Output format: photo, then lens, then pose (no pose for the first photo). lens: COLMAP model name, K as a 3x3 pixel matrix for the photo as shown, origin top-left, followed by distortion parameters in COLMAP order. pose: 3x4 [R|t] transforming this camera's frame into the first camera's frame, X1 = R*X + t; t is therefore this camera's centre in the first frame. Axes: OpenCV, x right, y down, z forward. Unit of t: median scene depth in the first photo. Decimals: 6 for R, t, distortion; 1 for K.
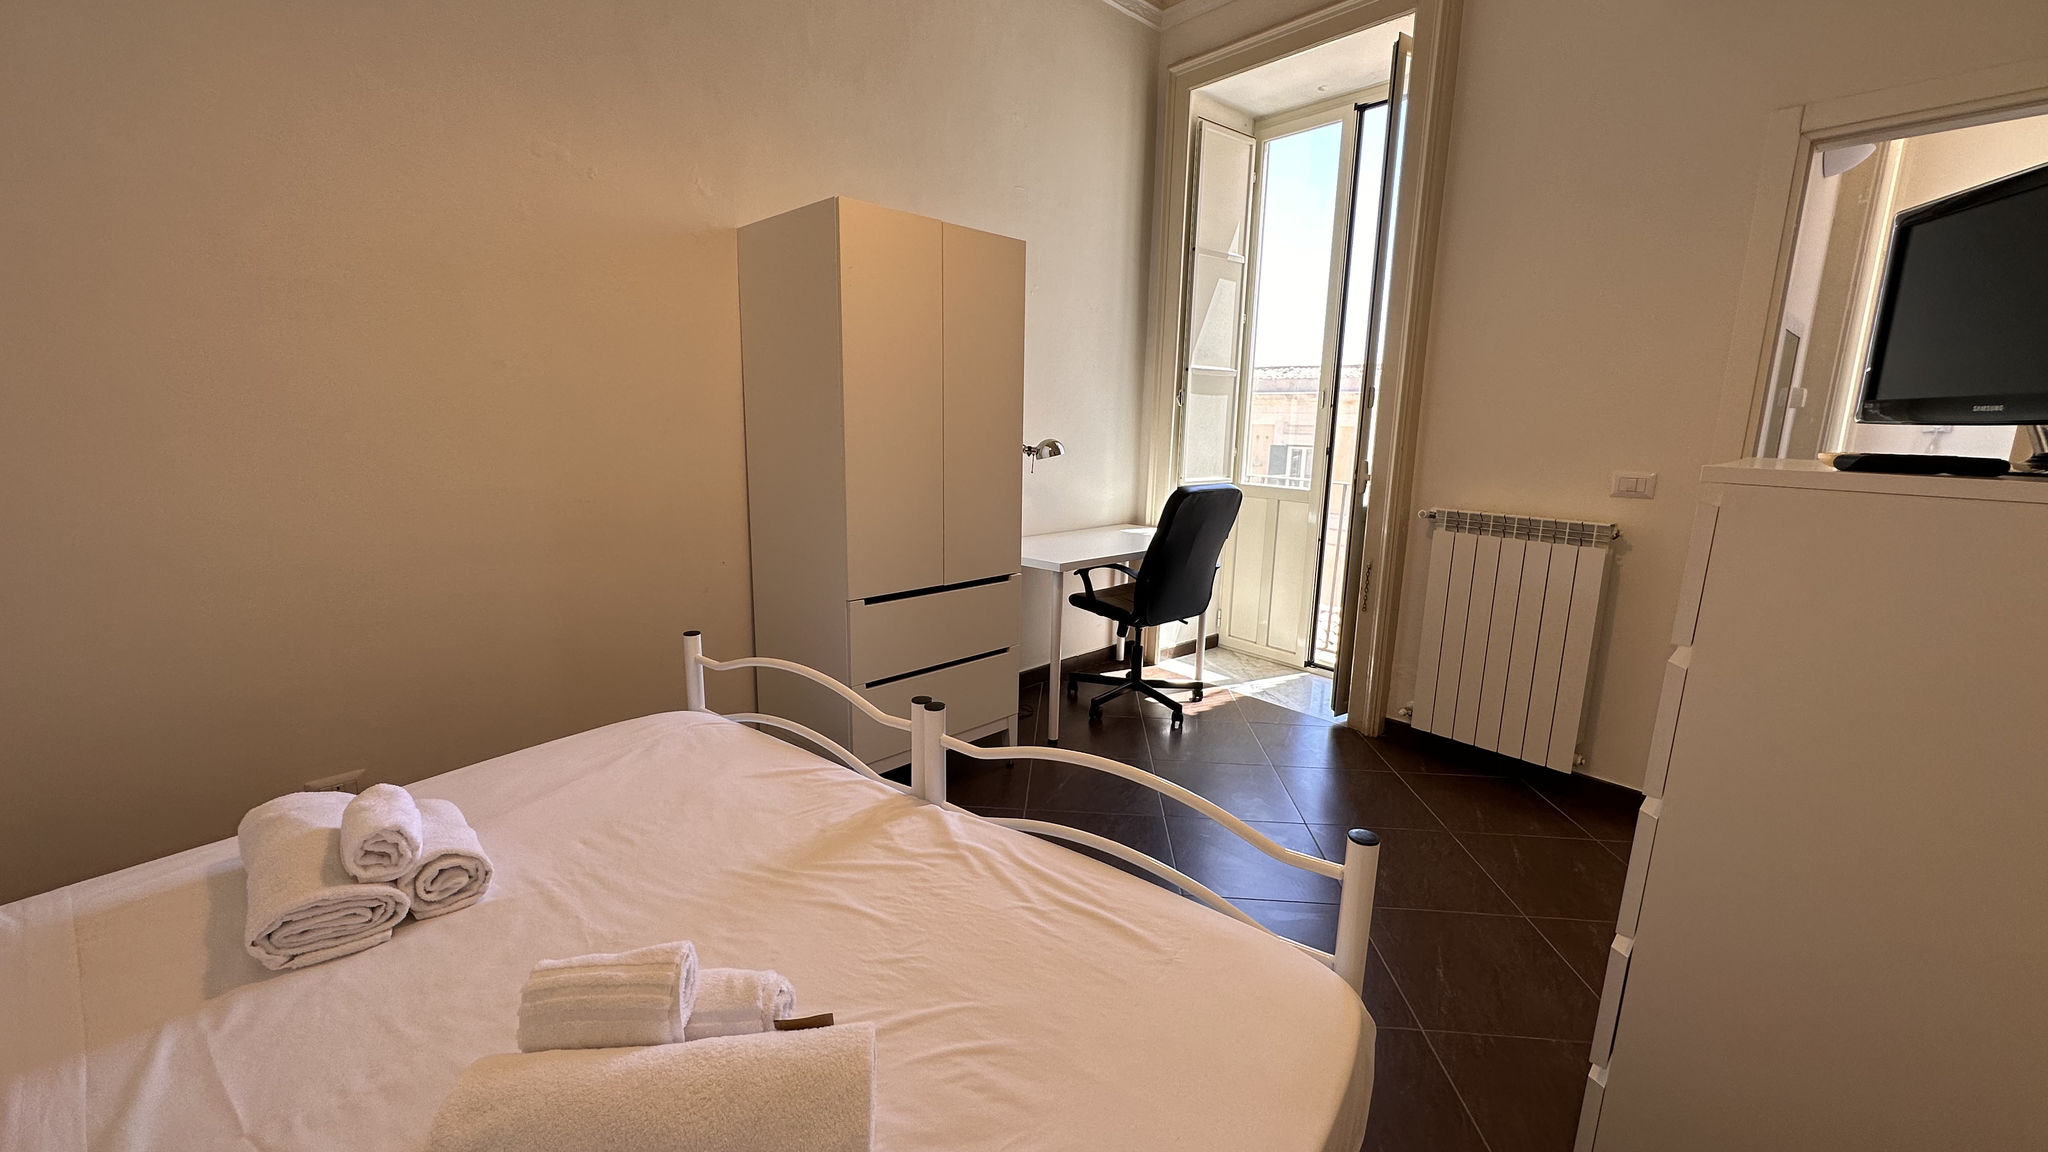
lens RADIAL K [[817.6, 0, 1024.0], [0, 817.6, 576.0], [0, 0, 1]] dist [0.000458, 0.000454]
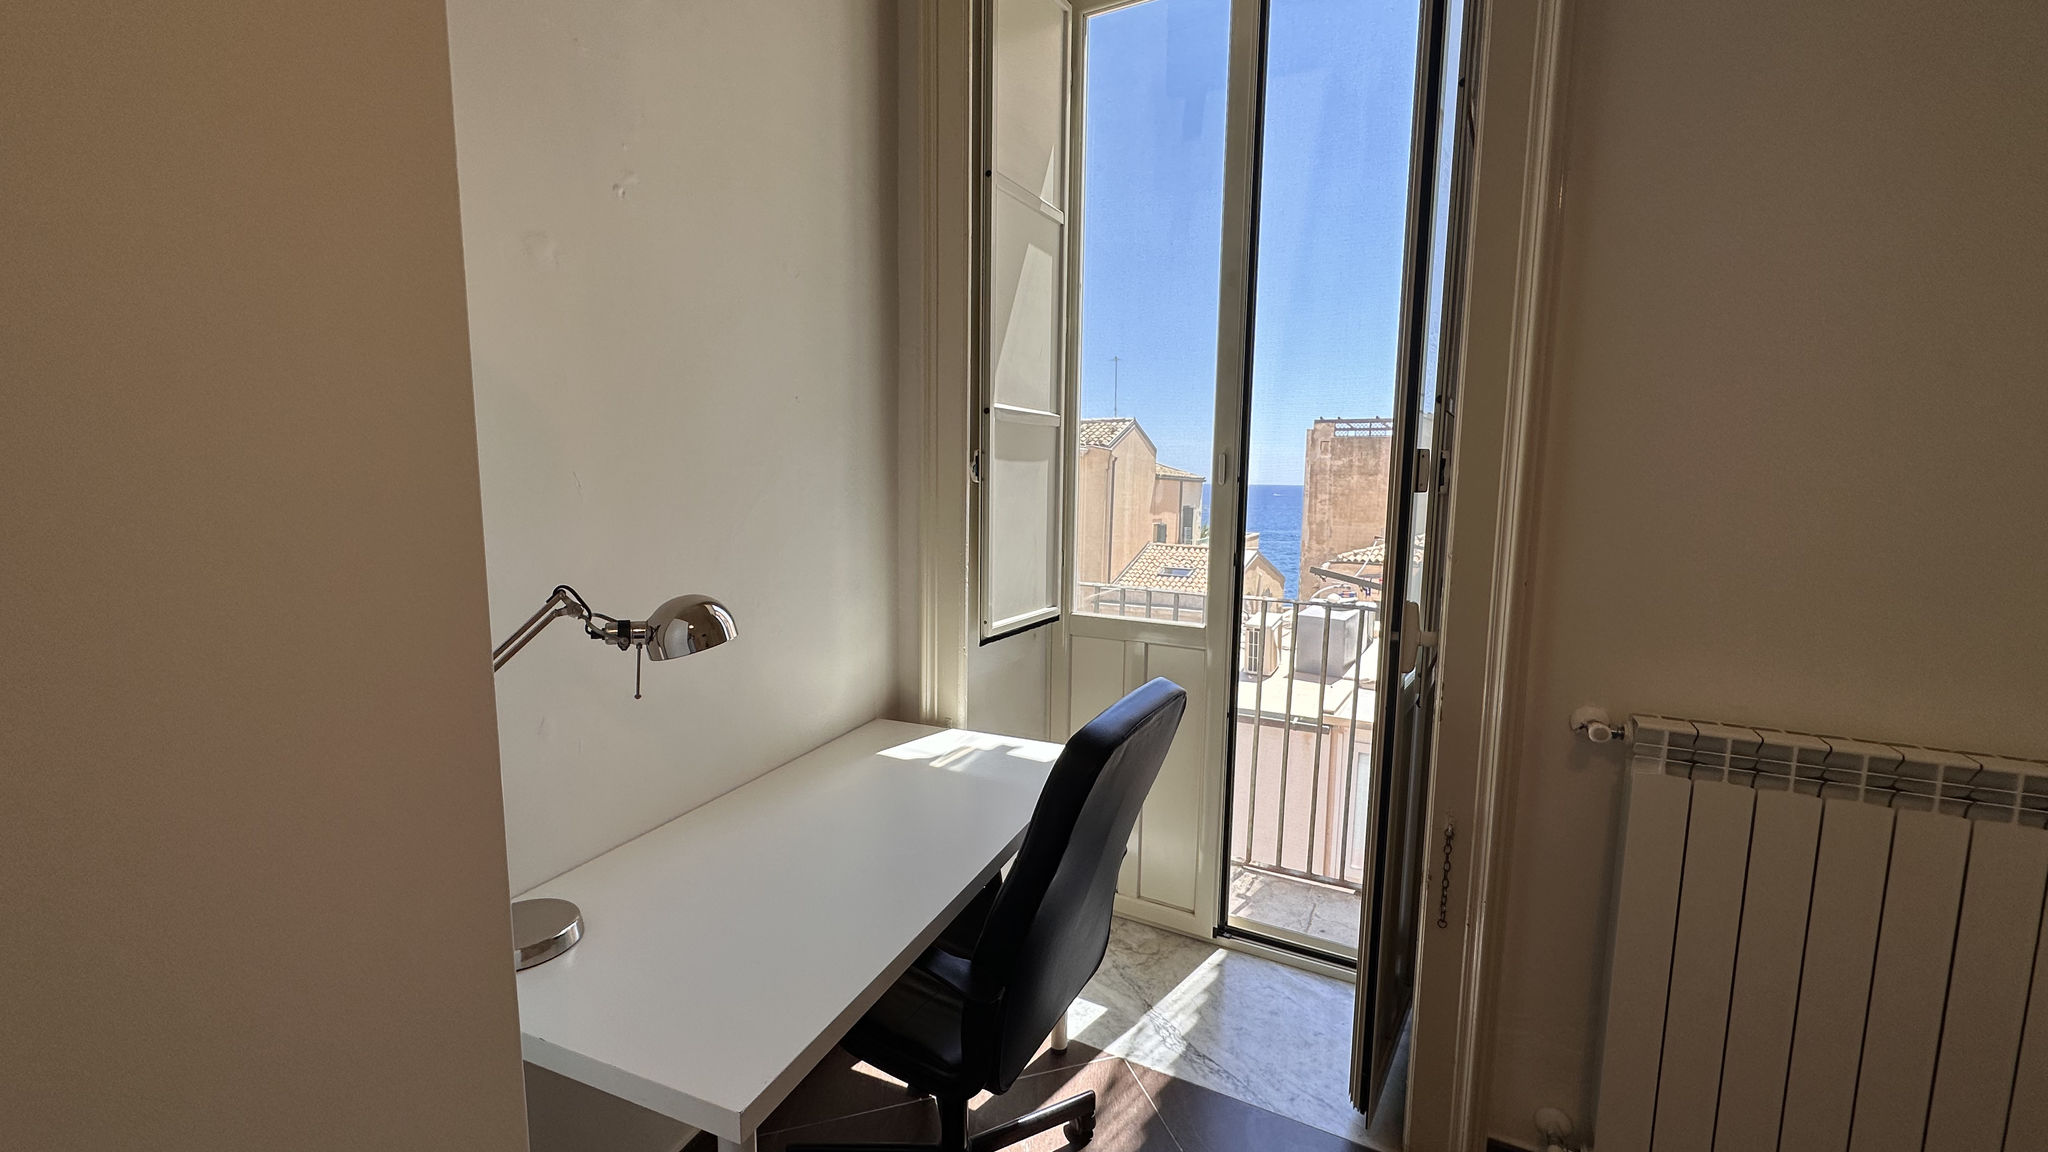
lens RADIAL K [[817.6, 0, 1024.0], [0, 817.6, 576.0], [0, 0, 1]] dist [0.000458, 0.000454]
pose [[0.929910, -0.053618, 0.363859, 0.031088], [0.077167, 0.995739, -0.050483, -0.120384], [-0.359602, 0.075022, 0.930085, 0.515235]]
